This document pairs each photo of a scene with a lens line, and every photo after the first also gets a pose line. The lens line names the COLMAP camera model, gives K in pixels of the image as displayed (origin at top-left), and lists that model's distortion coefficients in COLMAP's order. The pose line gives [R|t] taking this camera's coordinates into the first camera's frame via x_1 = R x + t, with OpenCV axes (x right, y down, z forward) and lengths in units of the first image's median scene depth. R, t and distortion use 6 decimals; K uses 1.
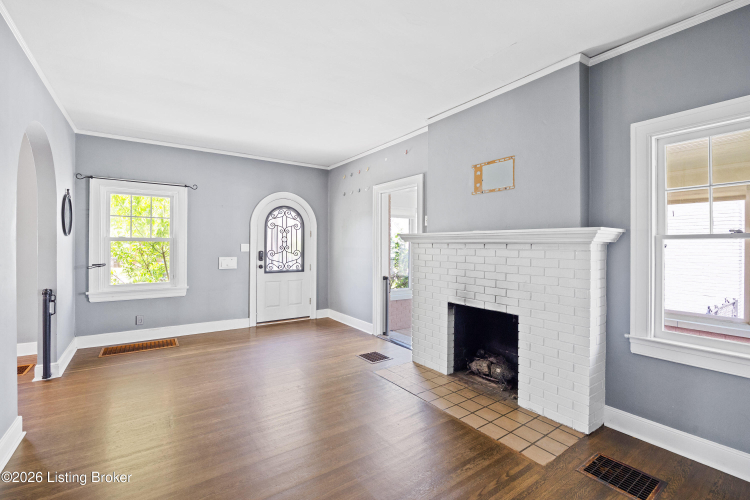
lens RADIAL K [[332.9, 0, 373.5], [0, 332.9, 244.7], [0, 0, 1]] dist [-0.000829, -0.000013]
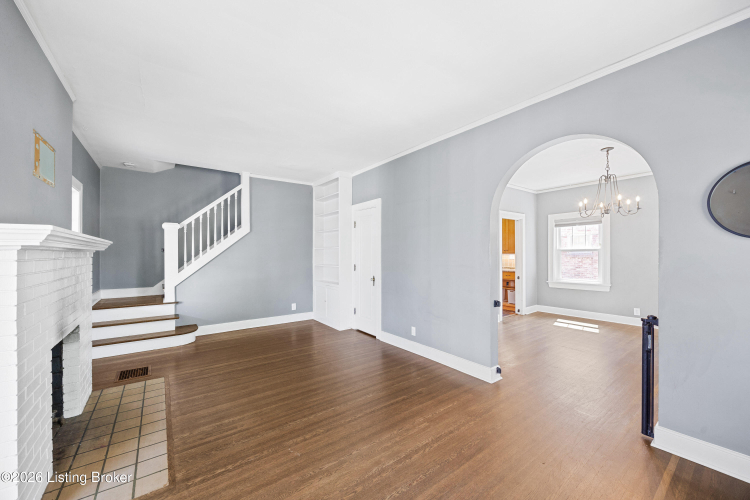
lens RADIAL K [[285.4, 0, 361.1], [0, 285.4, 253.8], [0, 0, 1]] dist [-0.000230, -0.000070]
pose [[-0.999985, -0.003613, -0.004221, -0.344782], [-0.003603, 0.999991, -0.002340, 0.001238], [0.004229, -0.002325, -0.999988, 1.614828]]
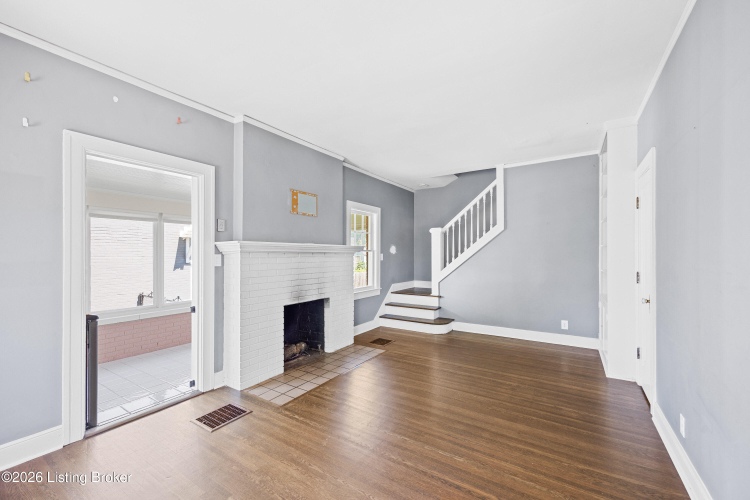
lens RADIAL K [[297.0, 0, 383.5], [0, 297.0, 253.2], [0, 0, 1]] dist [0.001200, 0.000050]
pose [[-0.389084, 0.002685, 0.921198, -0.870149], [-0.000777, 0.999994, -0.003243, 0.000668], [-0.921202, -0.001978, -0.389080, 1.154214]]
